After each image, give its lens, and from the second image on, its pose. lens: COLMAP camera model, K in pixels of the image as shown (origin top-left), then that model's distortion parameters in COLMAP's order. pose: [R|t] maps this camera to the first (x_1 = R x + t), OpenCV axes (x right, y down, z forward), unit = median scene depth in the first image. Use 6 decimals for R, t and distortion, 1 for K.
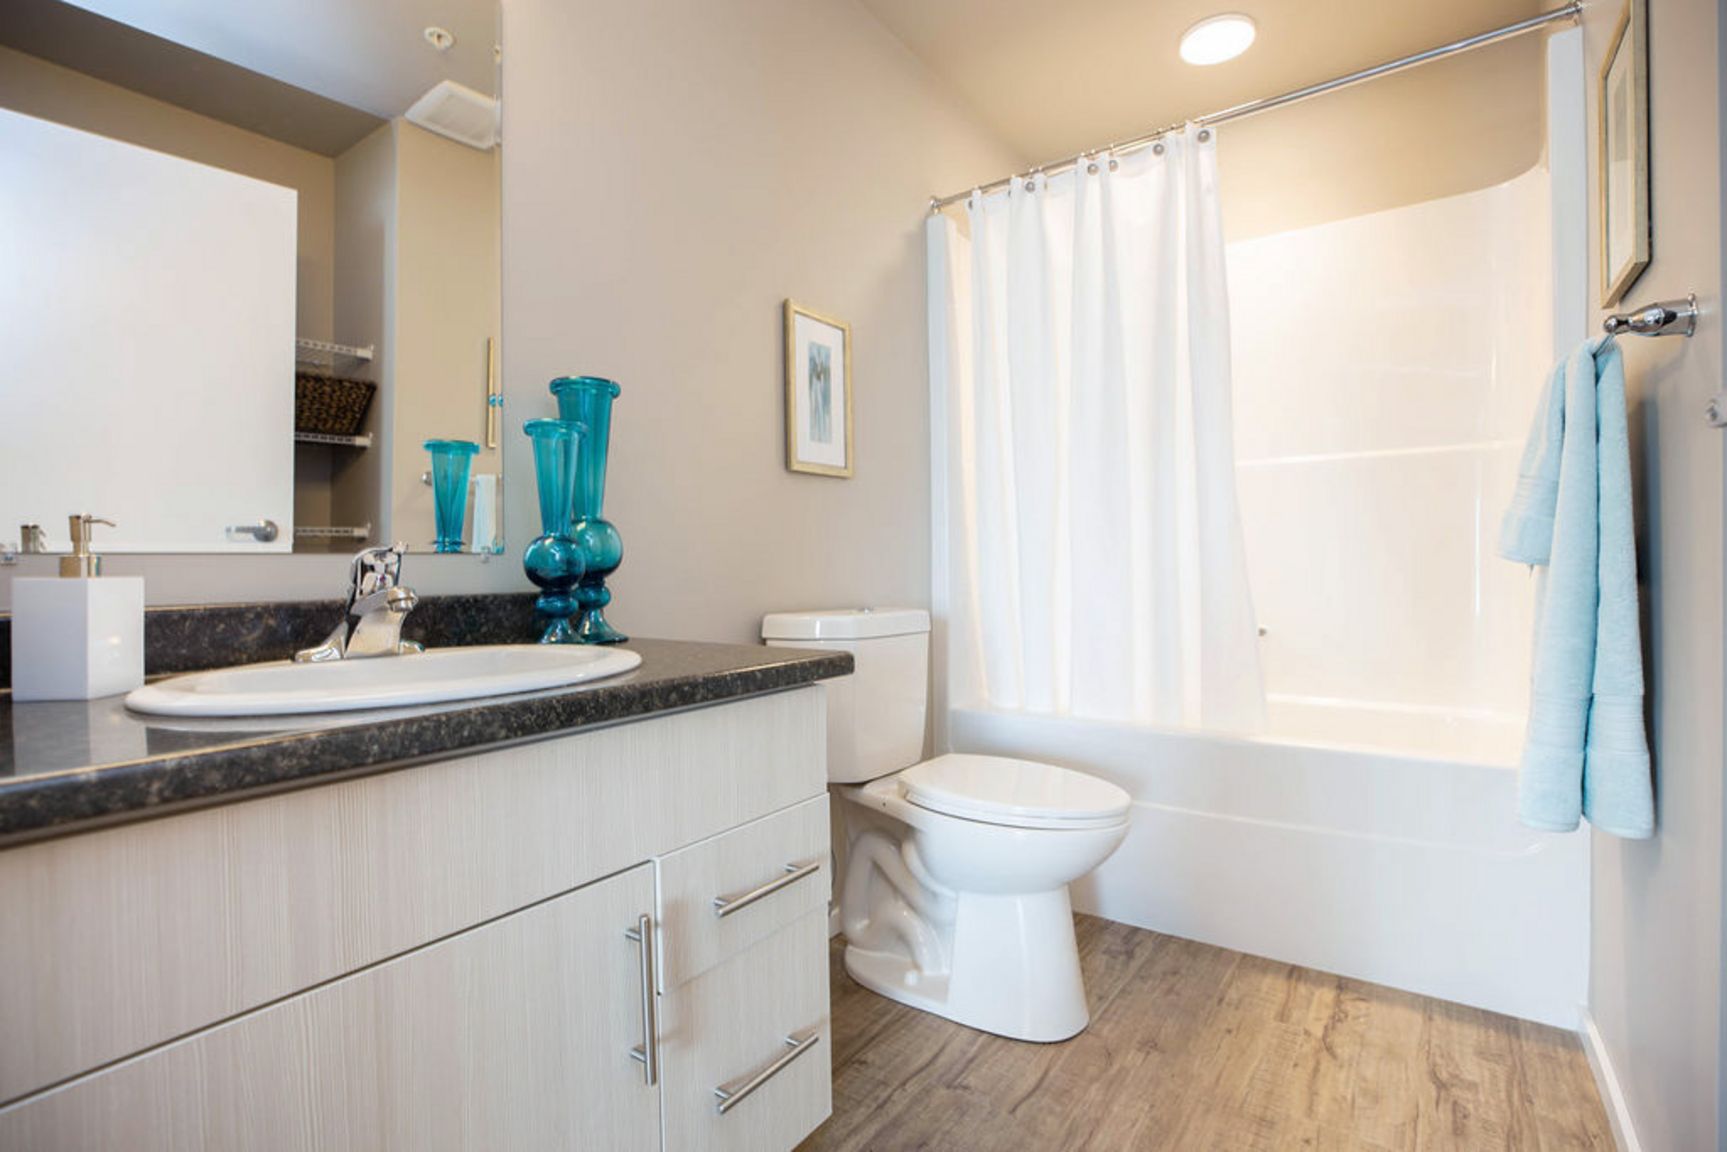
lens RADIAL K [[825.2, 0, 863.2], [0, 825.2, 570.4], [0, 0, 1]] dist [0.000004, 0.000000]
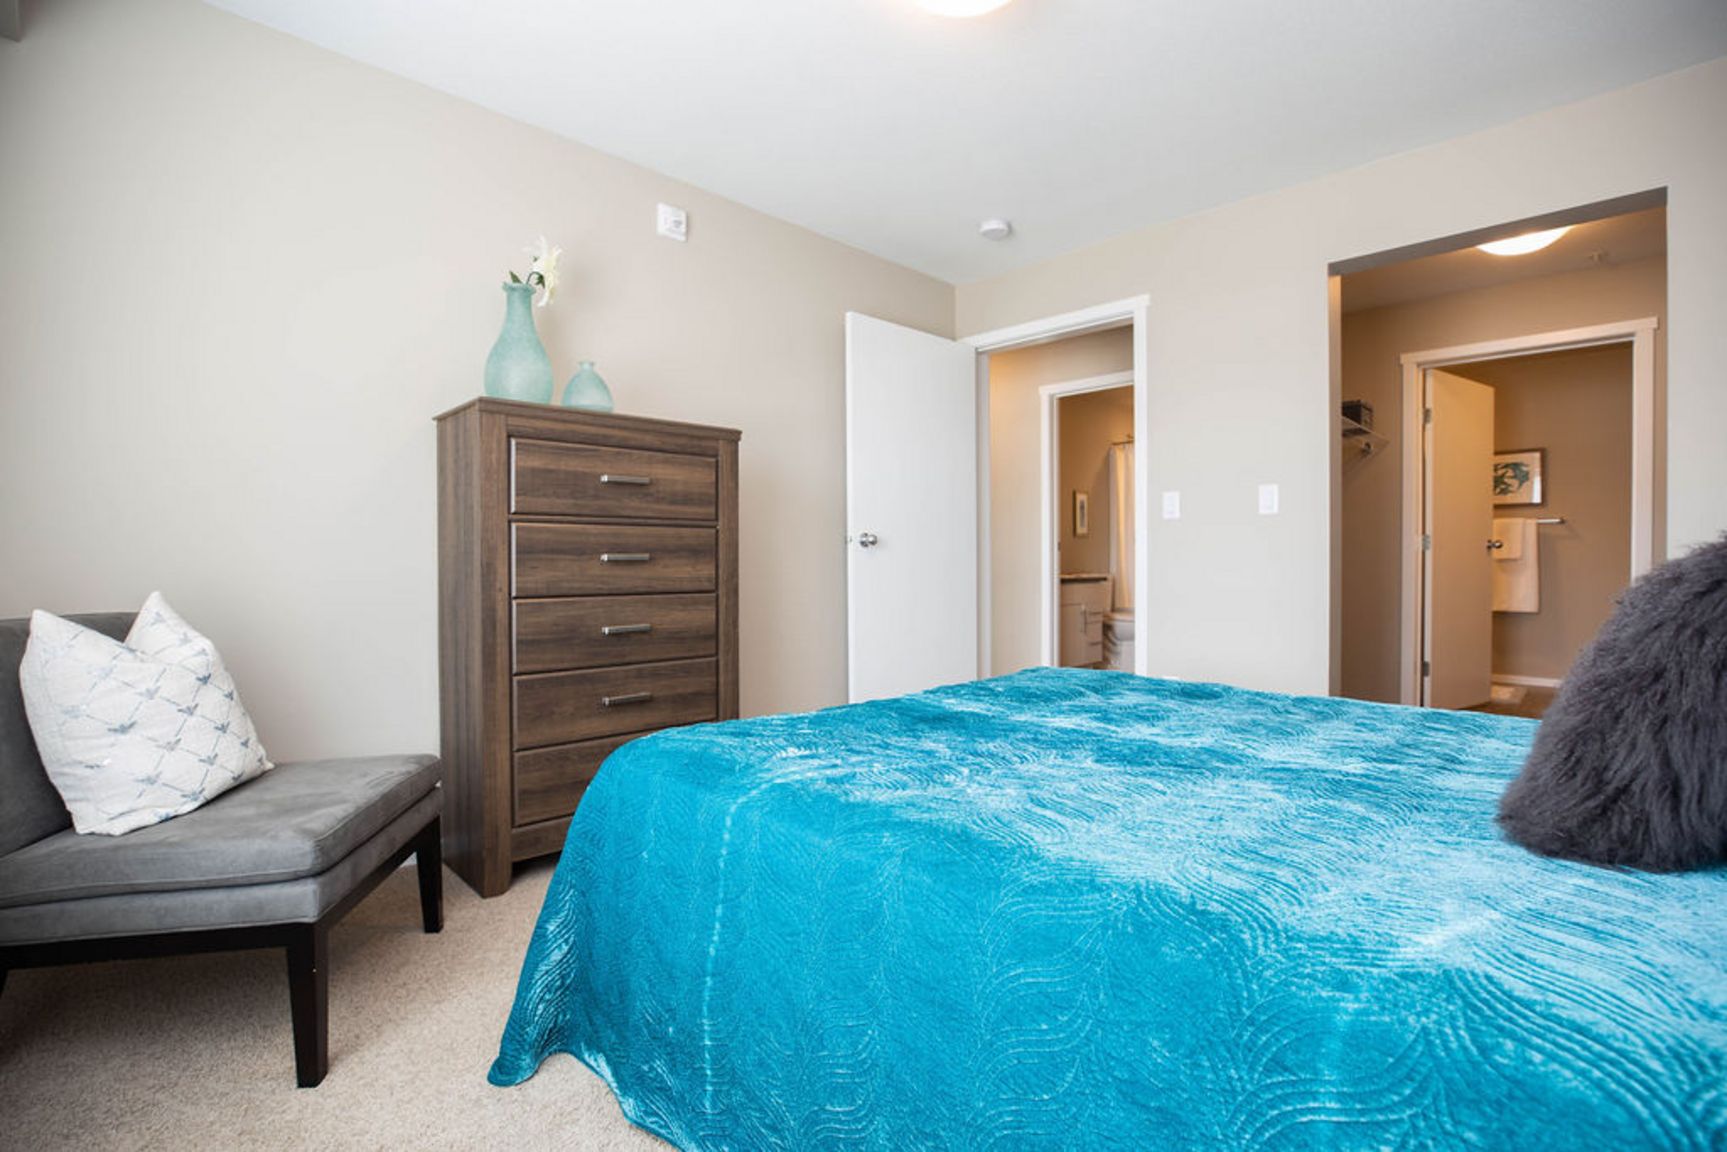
lens RADIAL K [[827.7, 0, 860.3], [0, 827.7, 572.0], [0, 0, 1]] dist [-0.014501, 0.000113]
pose [[0.987453, 0.004963, -0.157834, -0.437775], [-0.003664, 0.999957, 0.008523, 0.012684], [0.157869, -0.007838, 0.987429, -2.712160]]
